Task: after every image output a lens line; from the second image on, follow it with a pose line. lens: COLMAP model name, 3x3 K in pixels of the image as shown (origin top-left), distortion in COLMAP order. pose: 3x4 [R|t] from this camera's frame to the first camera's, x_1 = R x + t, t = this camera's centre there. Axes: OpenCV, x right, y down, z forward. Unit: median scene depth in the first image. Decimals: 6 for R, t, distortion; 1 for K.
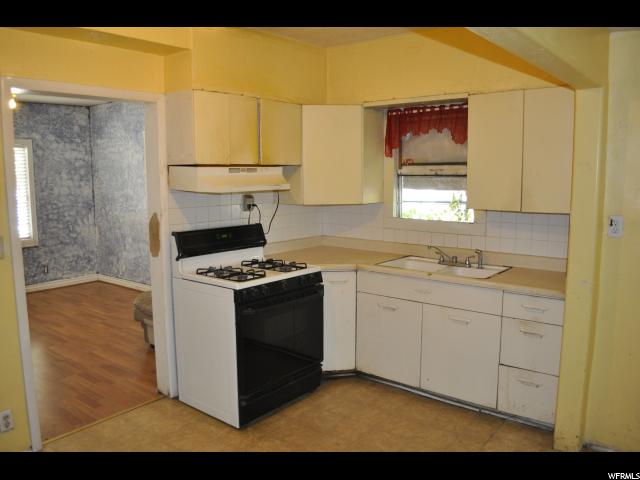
lens RADIAL K [[506.9, 0, 320.3], [0, 506.9, 239.2], [0, 0, 1]] dist [-0.080371, 0.005745]
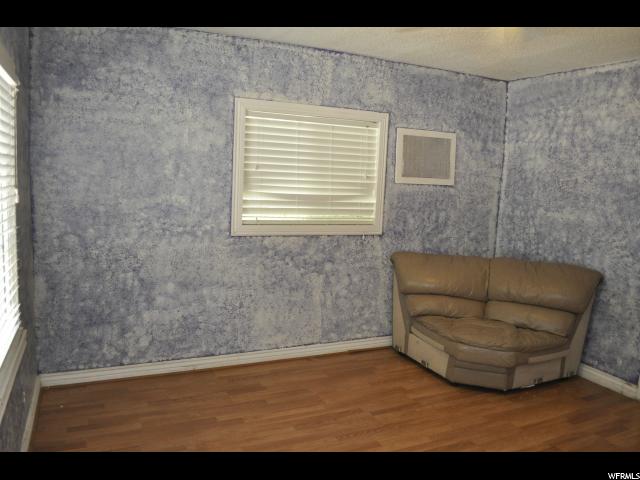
lens RADIAL K [[506.9, 0, 320.3], [0, 506.9, 240.8], [0, 0, 1]] dist [-0.080371, 0.005745]
pose [[0.444312, -0.091720, 0.891164, -0.786510], [0.066129, 0.995389, 0.069476, -0.075635], [-0.893428, 0.028063, 0.448329, 0.598429]]
